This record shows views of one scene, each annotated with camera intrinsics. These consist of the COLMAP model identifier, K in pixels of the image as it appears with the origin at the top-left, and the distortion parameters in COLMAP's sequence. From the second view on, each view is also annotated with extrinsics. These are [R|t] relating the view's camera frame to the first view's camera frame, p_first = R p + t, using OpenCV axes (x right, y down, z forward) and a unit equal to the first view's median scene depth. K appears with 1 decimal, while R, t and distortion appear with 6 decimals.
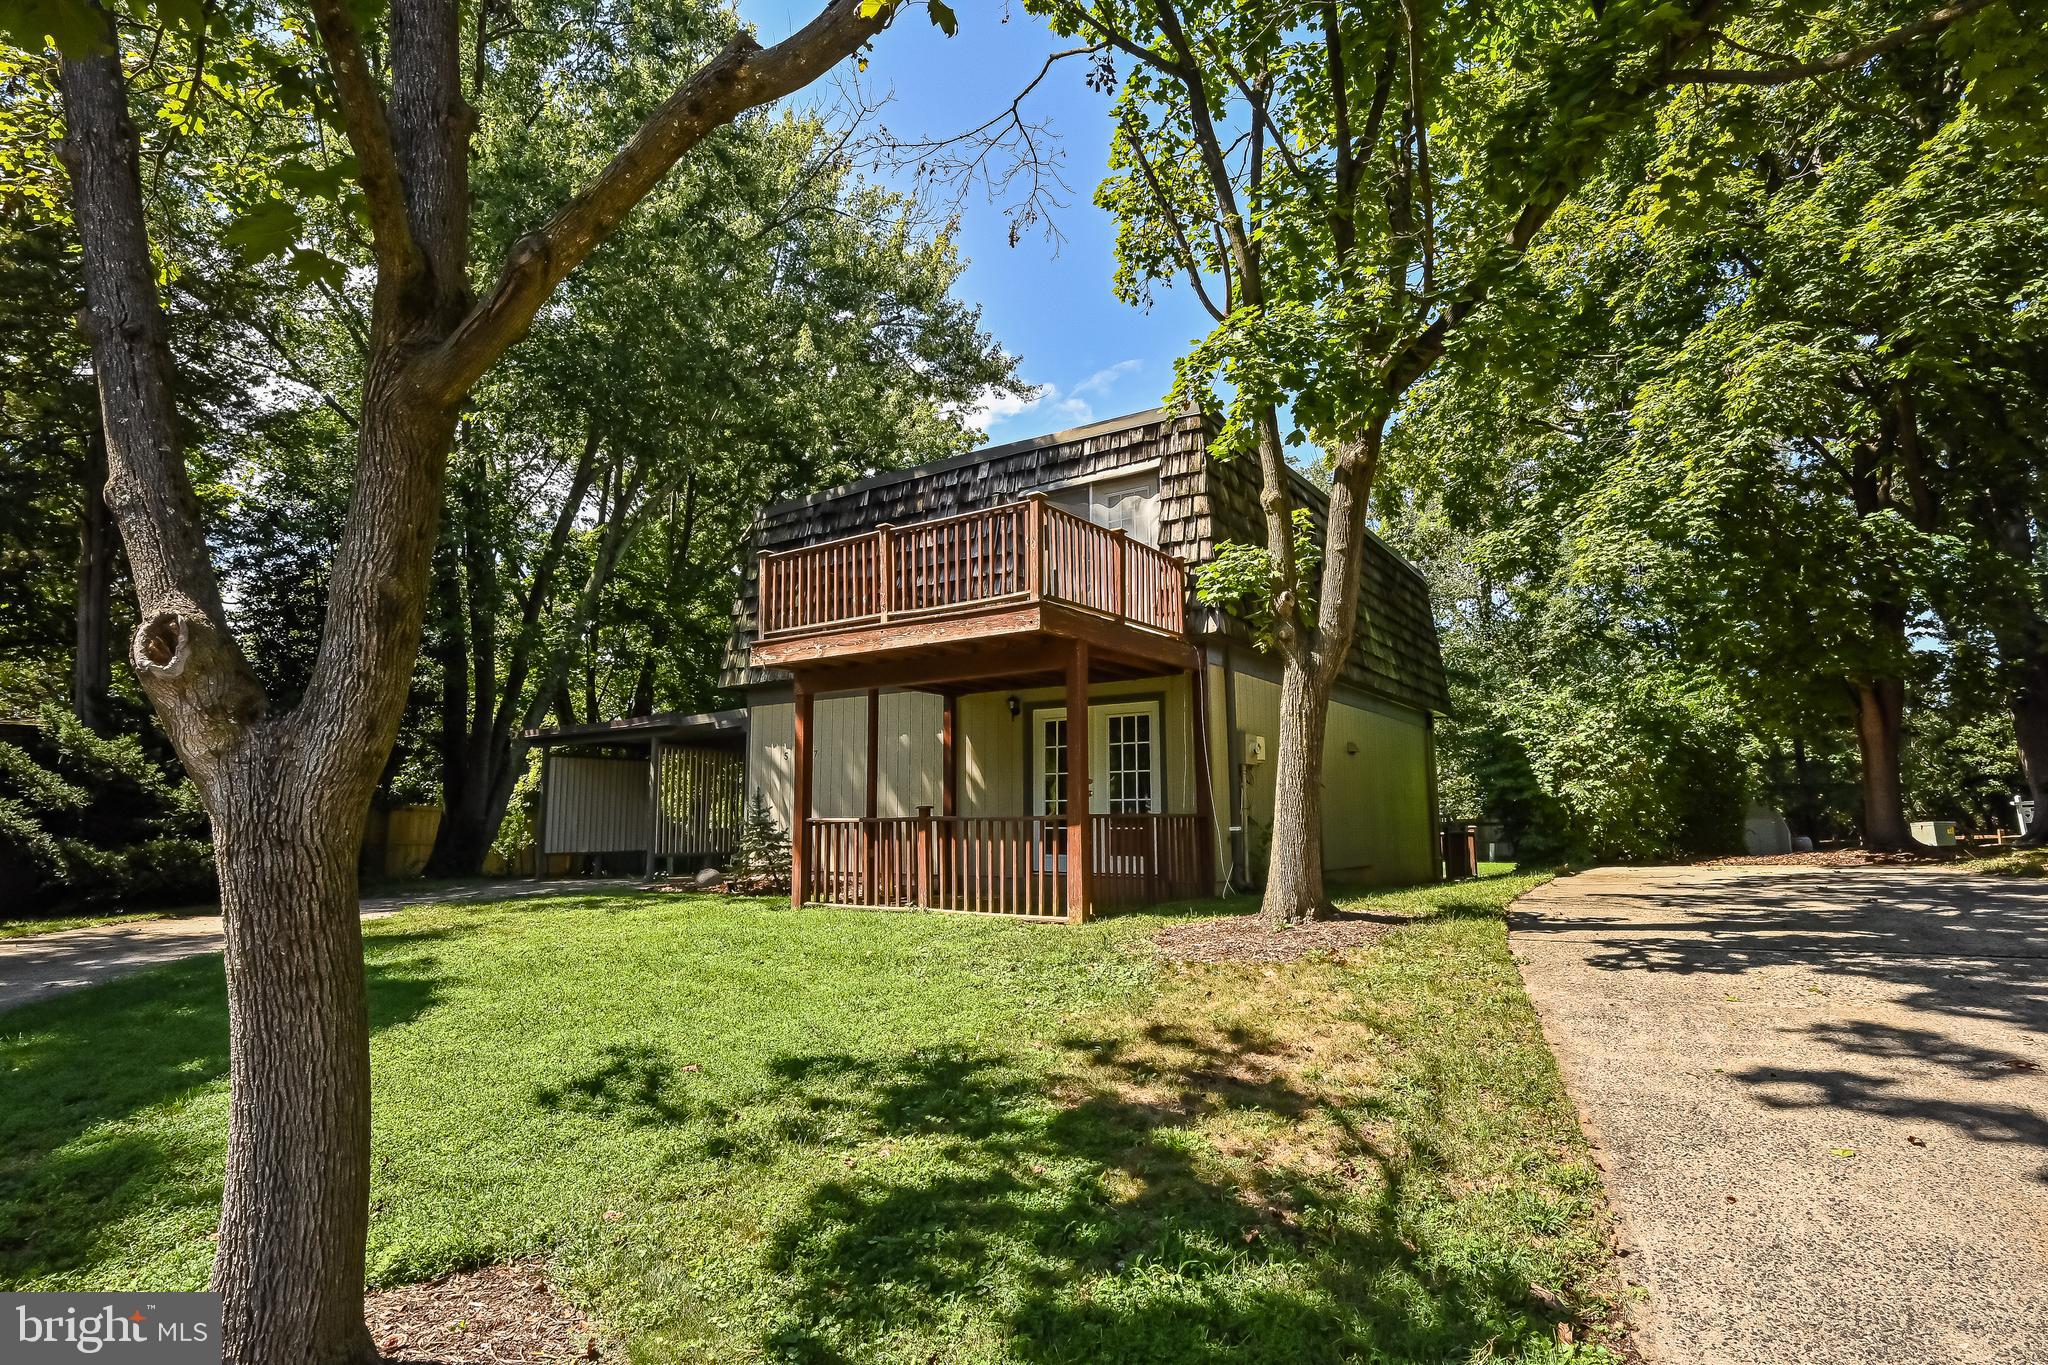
lens RADIAL K [[1051.5, 0, 1026.9], [0, 1051.5, 691.0], [0, 0, 1]] dist [-0.005340, -0.000750]
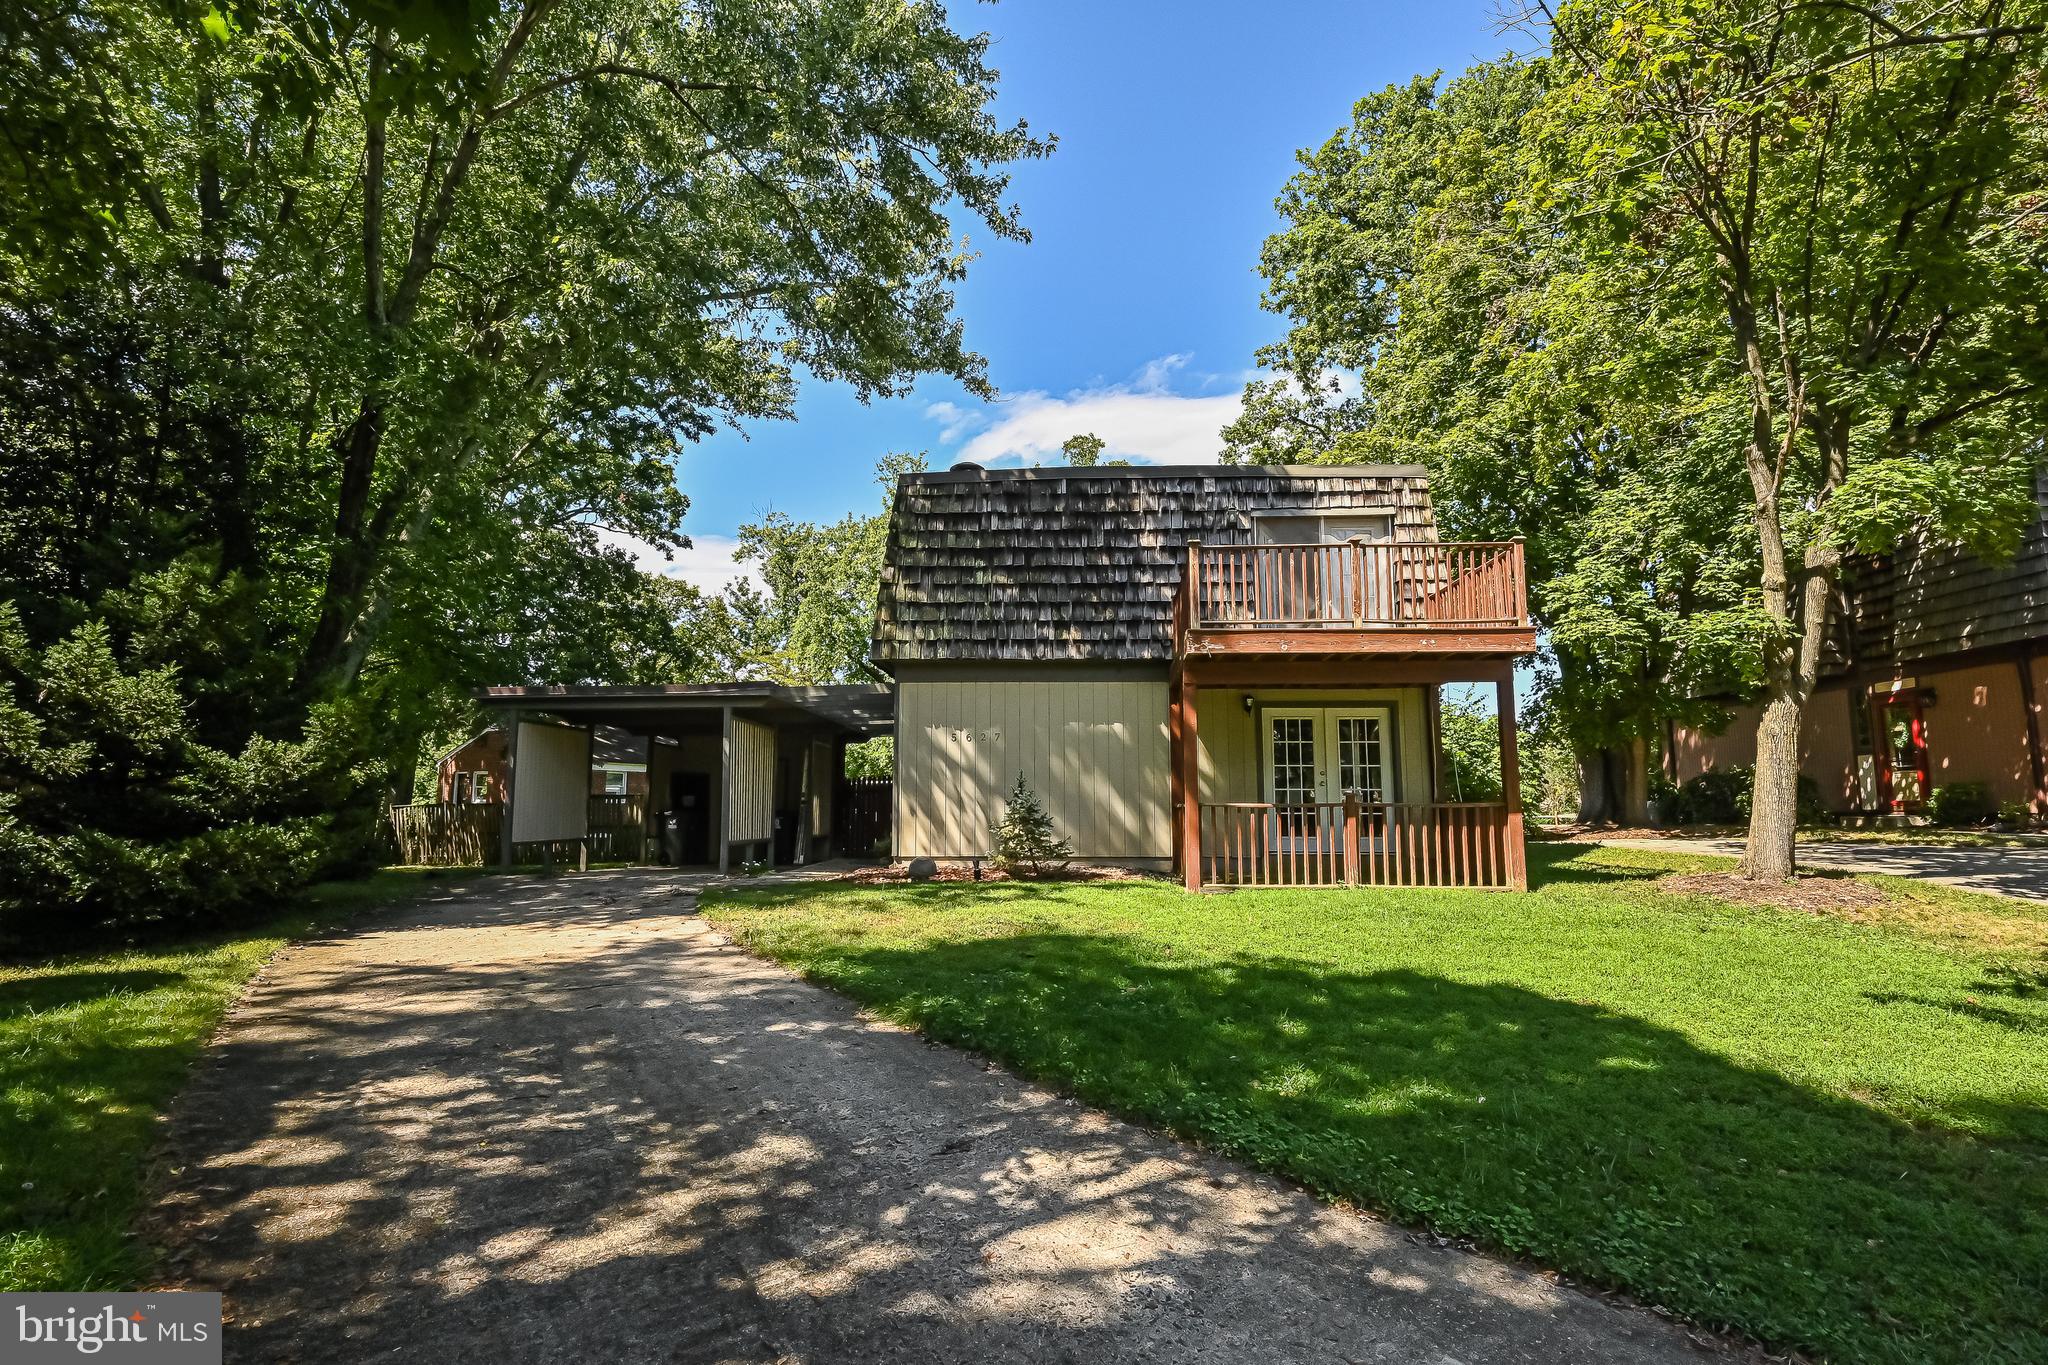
lens RADIAL K [[992.7, 0, 1030.7], [0, 992.7, 686.1], [0, 0, 1]] dist [-0.001424, 0.000116]
pose [[0.849898, 0.068725, 0.522446, -0.793909], [-0.070821, 0.997361, -0.015989, 0.030716], [-0.522166, -0.023411, 0.852522, 0.236406]]
